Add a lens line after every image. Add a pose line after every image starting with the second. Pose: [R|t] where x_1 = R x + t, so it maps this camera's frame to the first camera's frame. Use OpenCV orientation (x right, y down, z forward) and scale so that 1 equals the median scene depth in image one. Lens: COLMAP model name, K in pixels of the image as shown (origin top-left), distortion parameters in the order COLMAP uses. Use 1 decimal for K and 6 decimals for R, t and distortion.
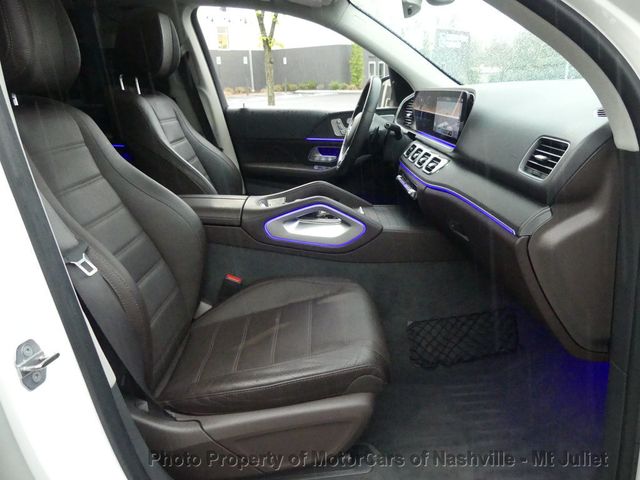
lens RADIAL K [[479.3, 0, 328.1], [0, 479.3, 238.2], [0, 0, 1]] dist [-0.005476, -0.005234]
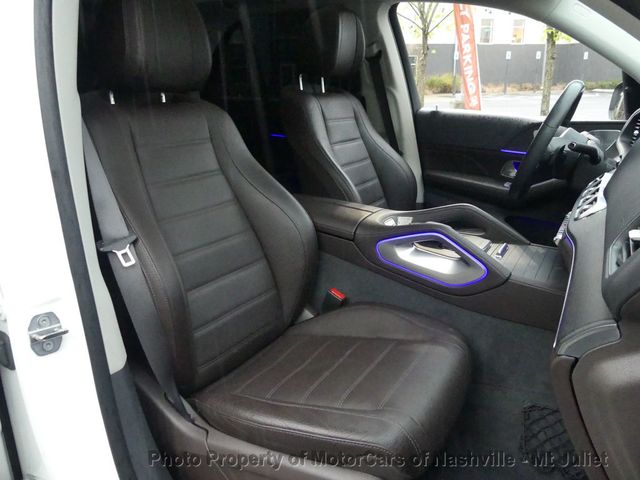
lens RADIAL K [[479.3, 0, 328.1], [0, 479.3, 238.2], [0, 0, 1]] dist [-0.005476, -0.005234]
pose [[0.843117, 0.184817, -0.504972, 0.232073], [-0.179750, 0.981926, 0.059264, -0.071811], [0.506798, 0.040803, 0.861099, 0.167047]]
